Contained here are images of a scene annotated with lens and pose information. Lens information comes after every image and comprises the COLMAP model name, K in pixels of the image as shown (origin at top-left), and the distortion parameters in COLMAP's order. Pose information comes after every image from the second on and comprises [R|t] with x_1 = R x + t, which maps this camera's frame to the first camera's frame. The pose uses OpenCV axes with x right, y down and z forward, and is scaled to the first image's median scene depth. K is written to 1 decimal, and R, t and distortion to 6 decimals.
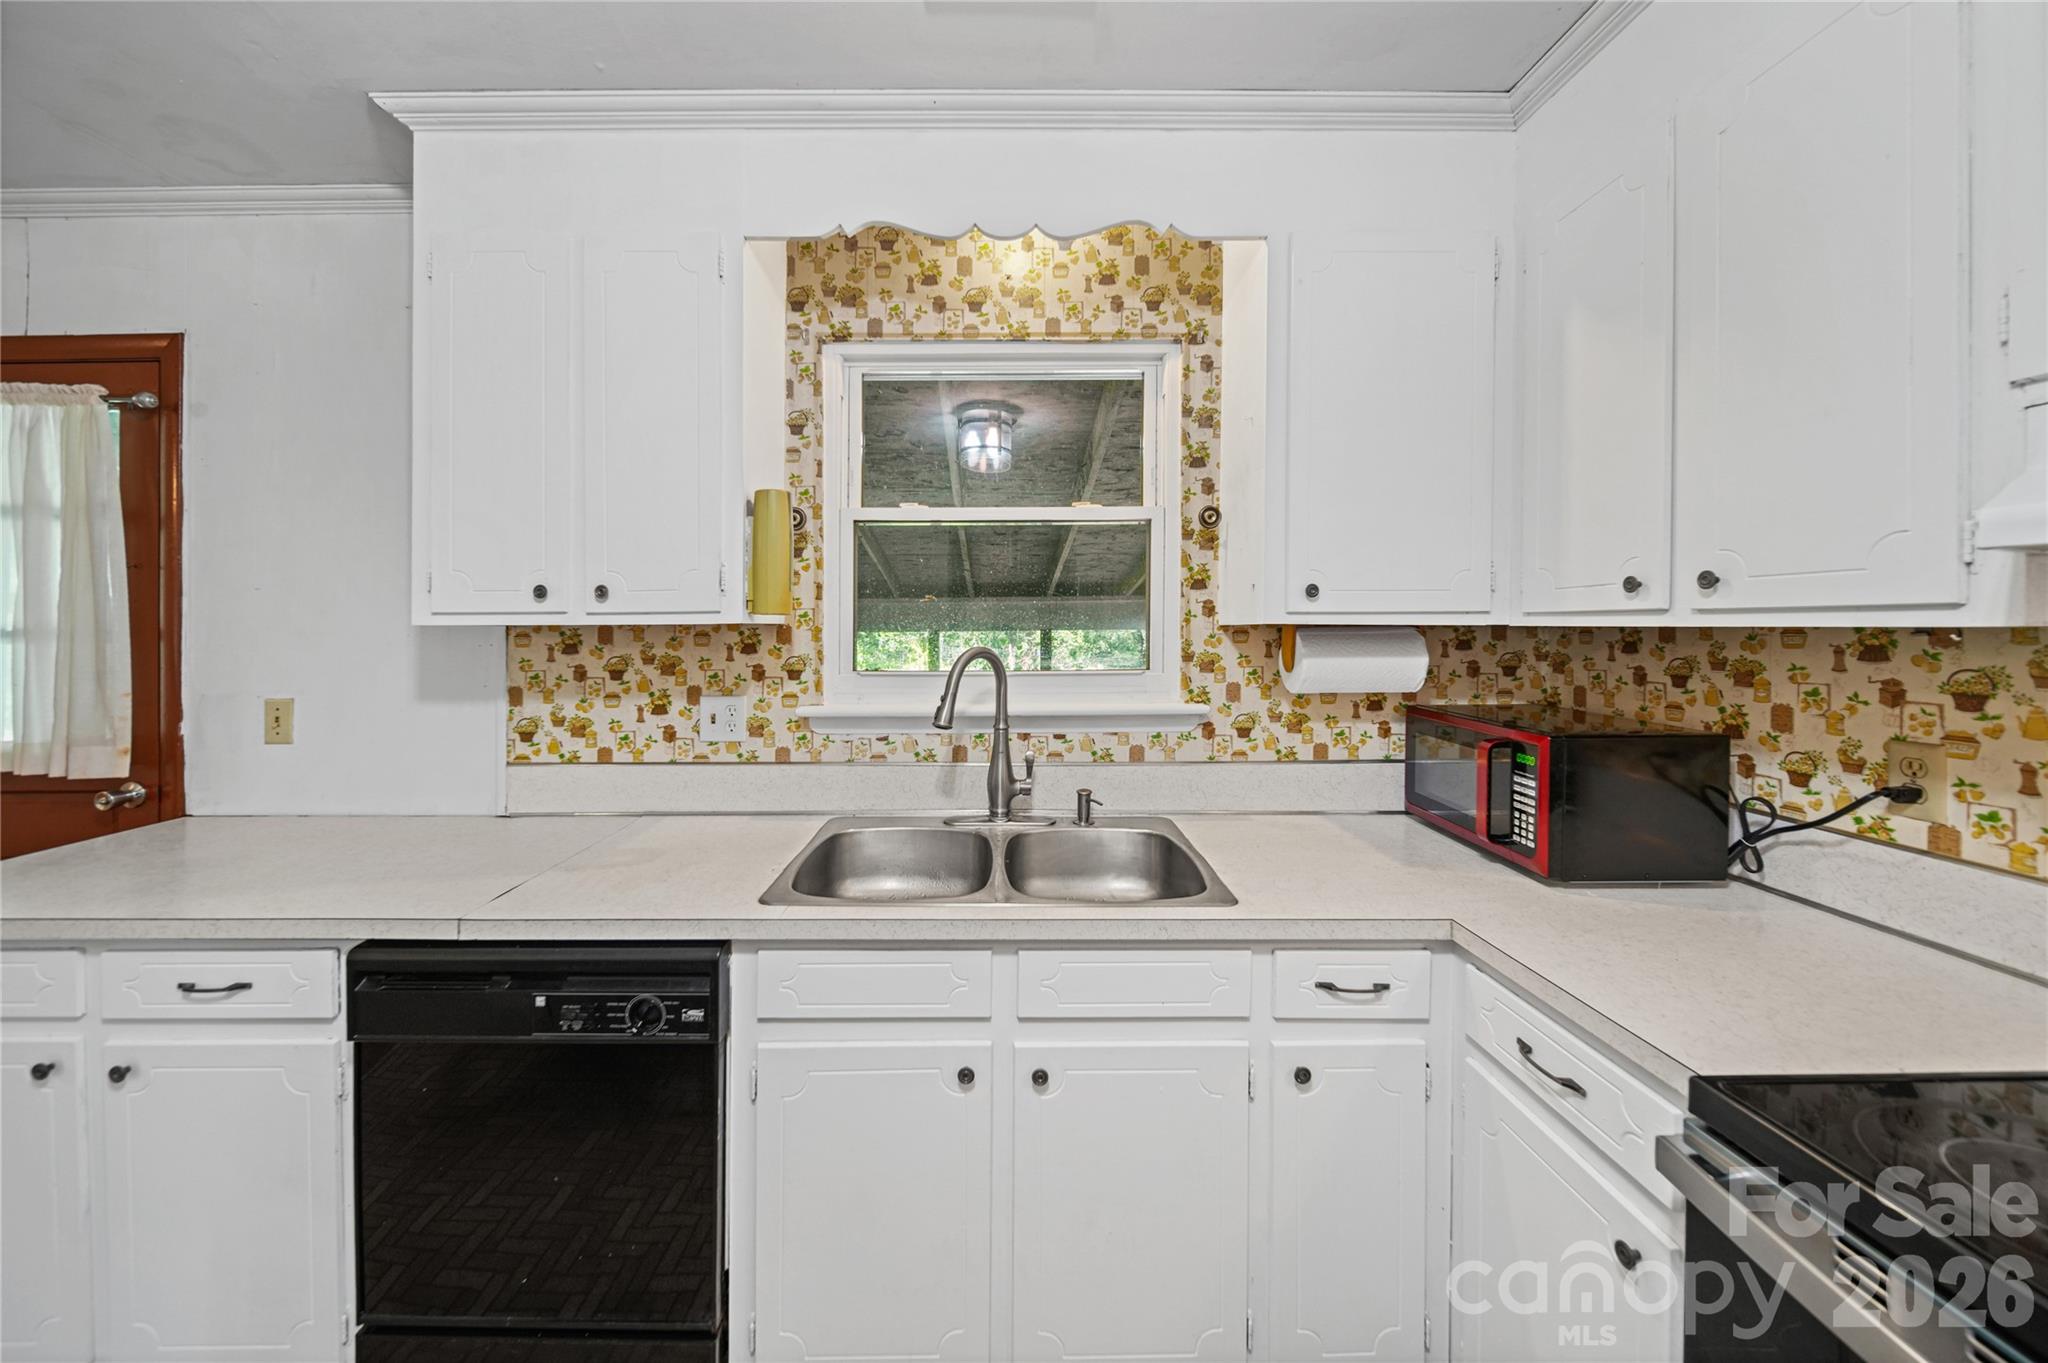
lens RADIAL K [[728.2, 0, 983.6], [0, 728.2, 627.8], [0, 0, 1]] dist [-0.003184, -0.000291]
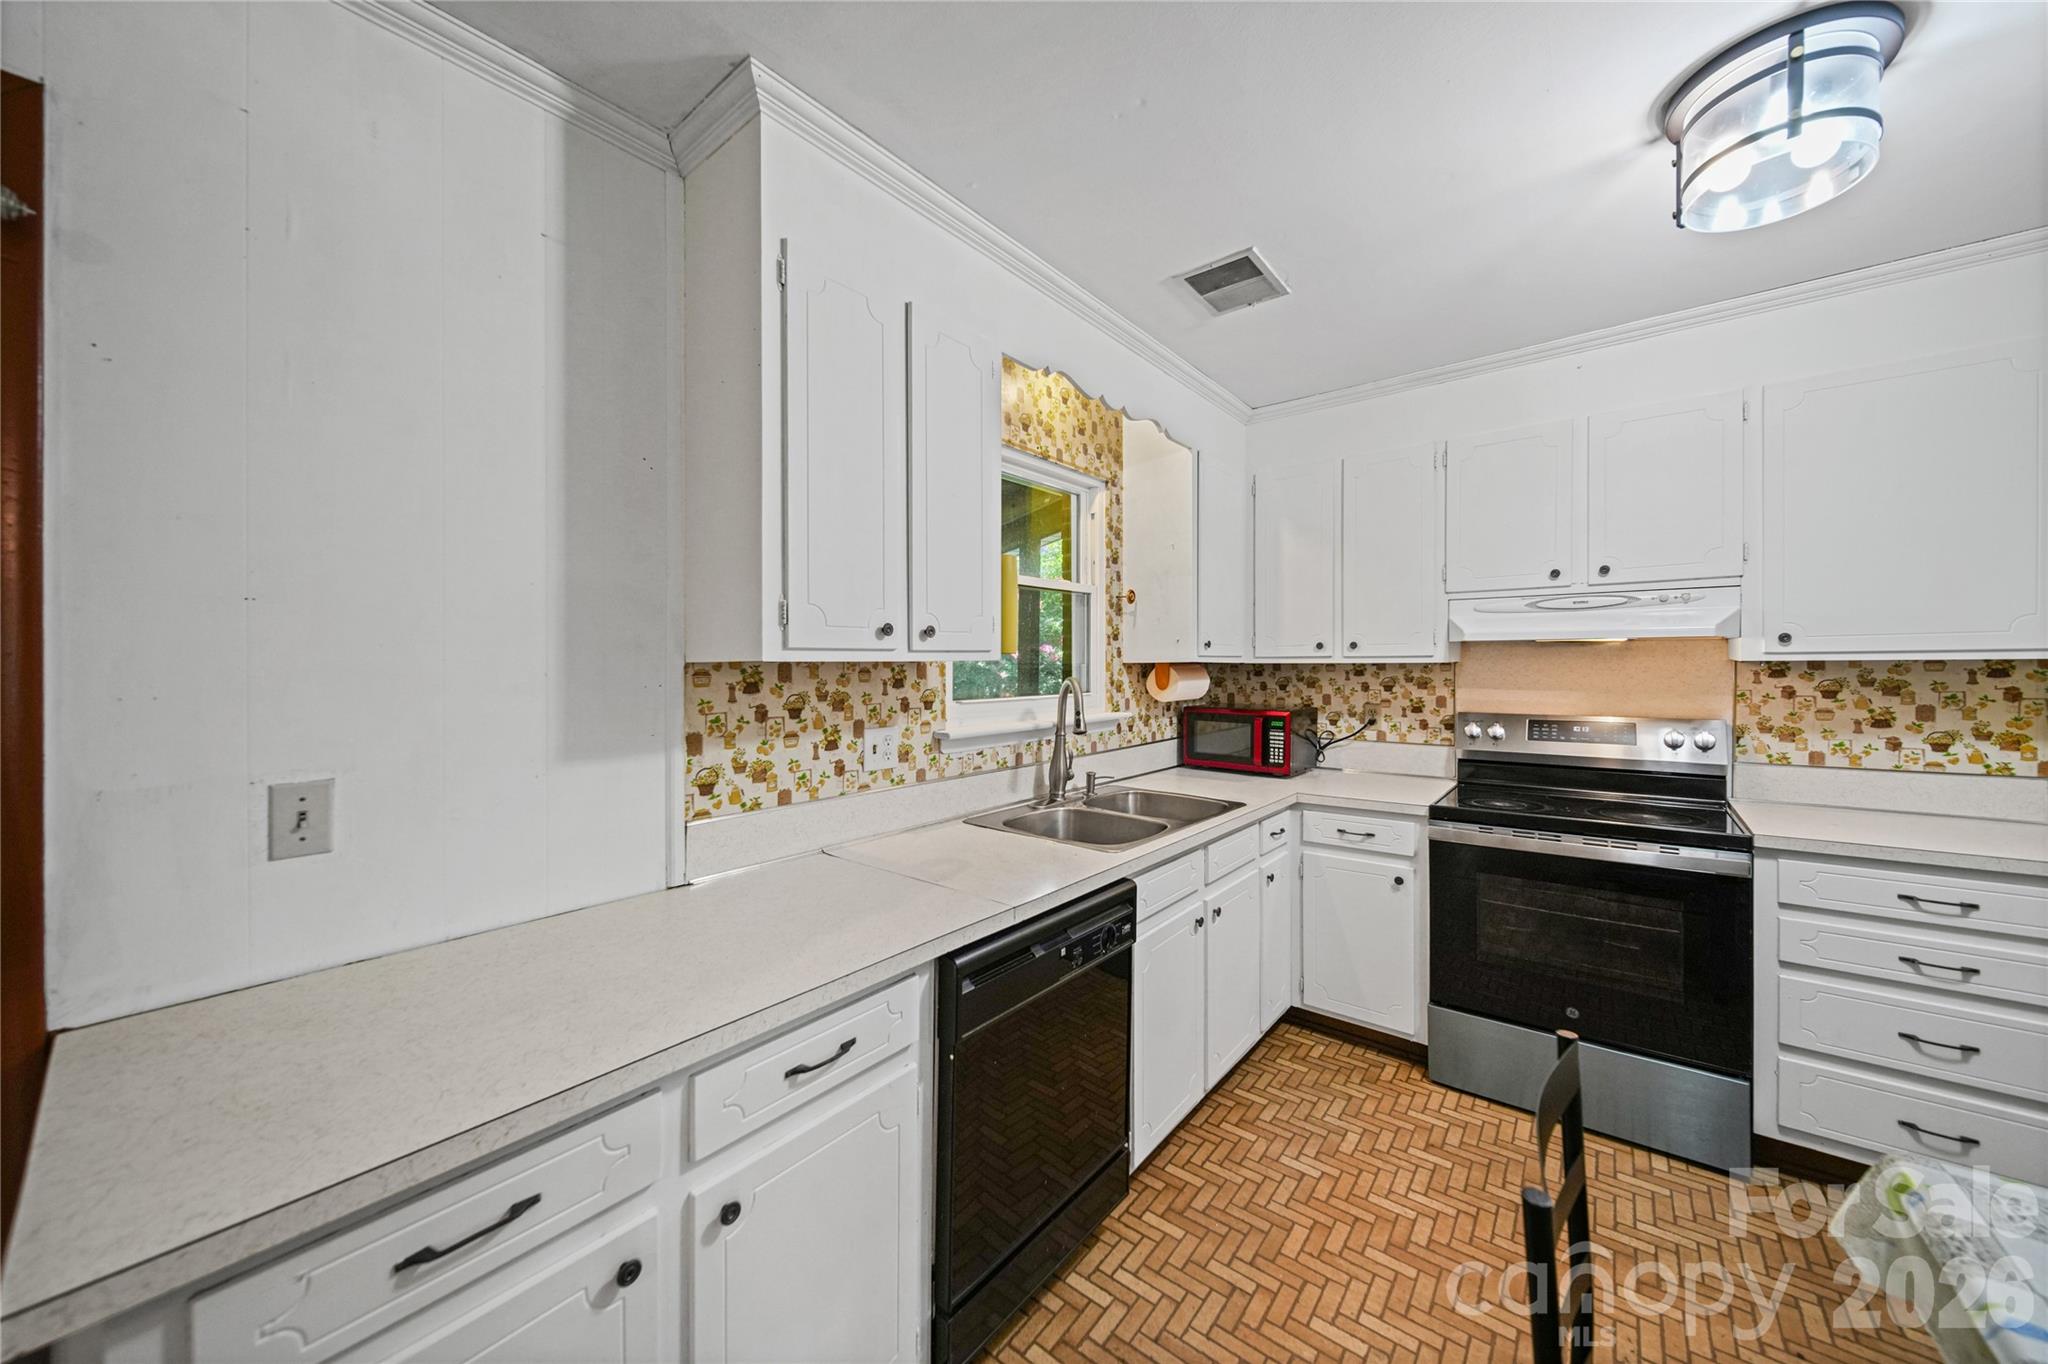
lens RADIAL K [[728.2, 0, 1016.4], [0, 728.2, 667.7], [0, 0, 1]] dist [-0.003184, -0.000291]
pose [[0.634896, -0.003563, 0.772589, -1.072255], [0.004784, 0.999988, 0.000681, 0.004797], [-0.772583, 0.003264, 0.634906, 0.155890]]
